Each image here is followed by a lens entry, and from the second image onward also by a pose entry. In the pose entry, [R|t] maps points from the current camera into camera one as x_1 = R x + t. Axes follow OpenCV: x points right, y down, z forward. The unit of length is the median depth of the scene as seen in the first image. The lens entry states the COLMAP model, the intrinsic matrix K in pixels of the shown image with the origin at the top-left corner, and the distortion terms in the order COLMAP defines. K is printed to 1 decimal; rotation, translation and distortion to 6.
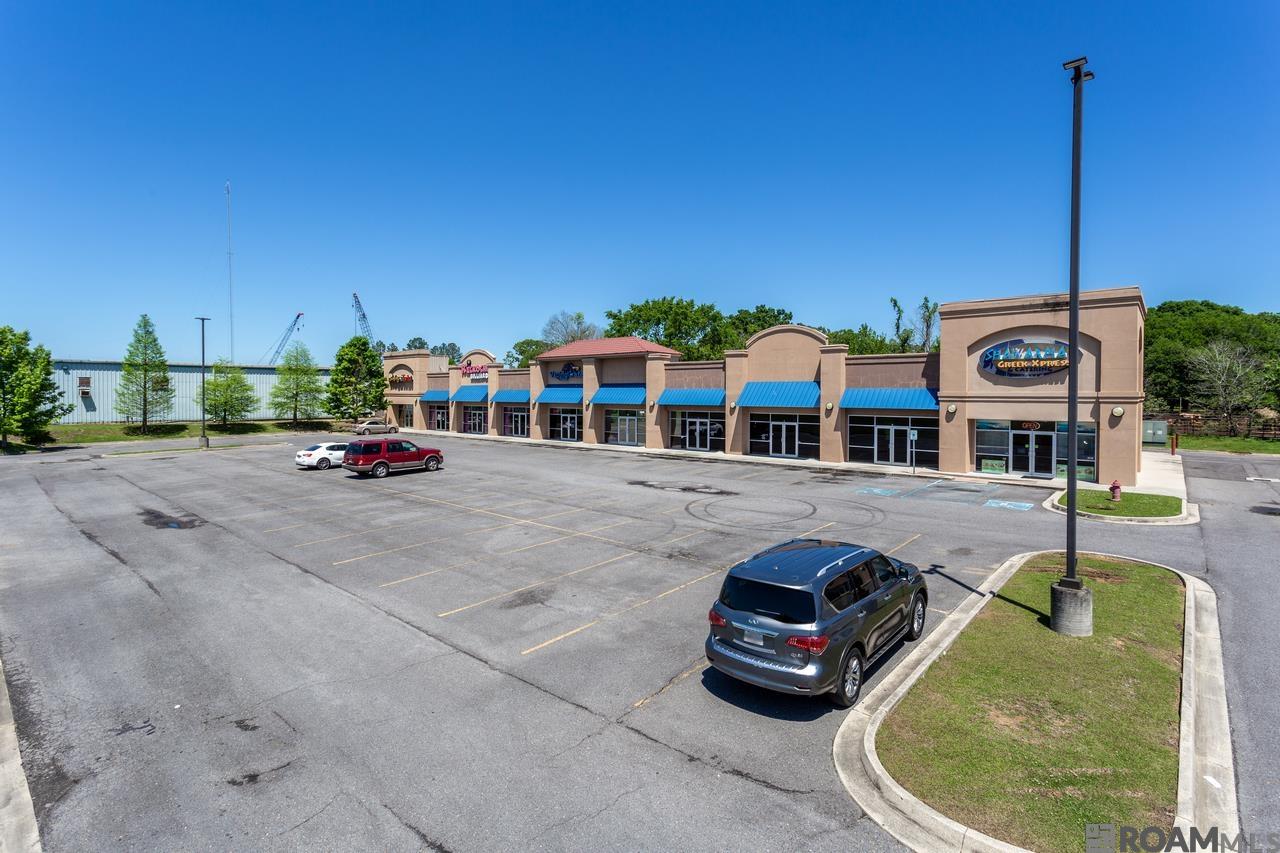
lens RADIAL K [[587.1, 0, 669.3], [0, 587.1, 401.0], [0, 0, 1]] dist [0.005676, 0.000193]
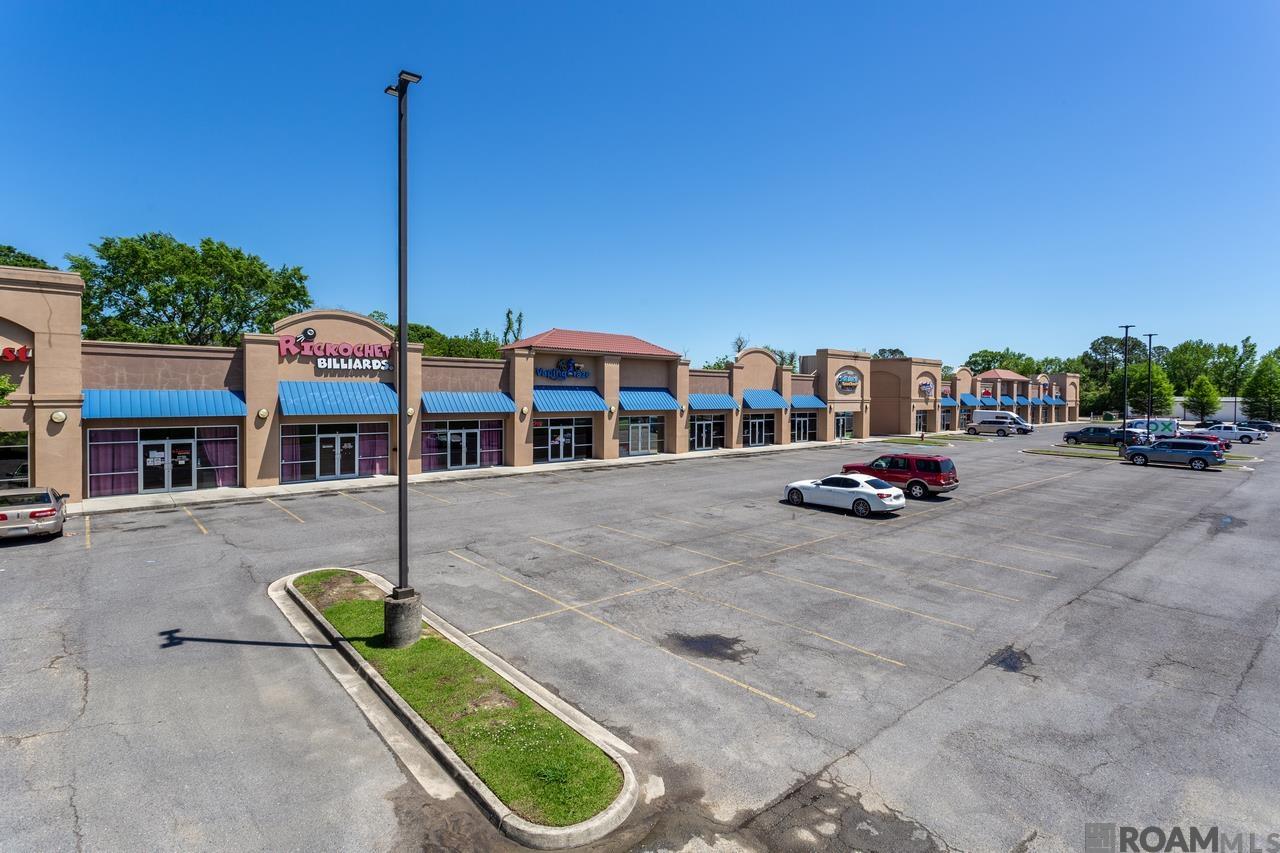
lens RADIAL K [[624.0, 0, 642.6], [0, 624.0, 418.2], [0, 0, 1]] dist [0.010163, 0.000040]
pose [[0.165055, -0.032831, 0.985738, -1.139793], [0.010977, 0.999445, 0.031449, -0.013793], [-0.986223, 0.005630, 0.165324, 0.925420]]
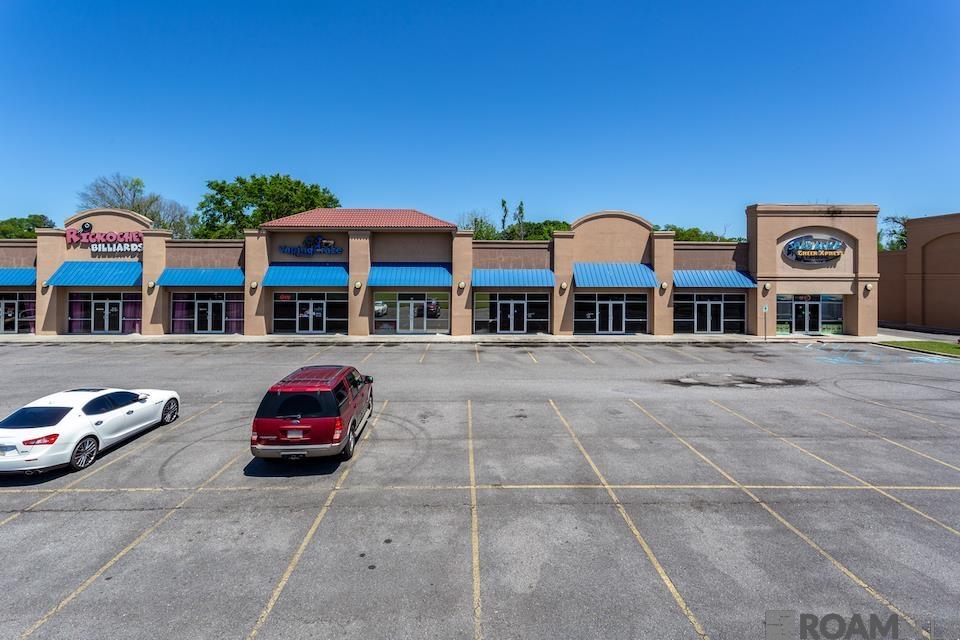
lens RADIAL K [[495.4, 0, 477.7], [0, 495.4, 274.0], [0, 0, 1]] dist [0.007813, 0.001478]
pose [[0.770706, 0.000672, 0.637191, -0.511914], [0.006675, 0.999936, -0.009129, -0.006194], [-0.637156, 0.011289, 0.770652, 0.415596]]
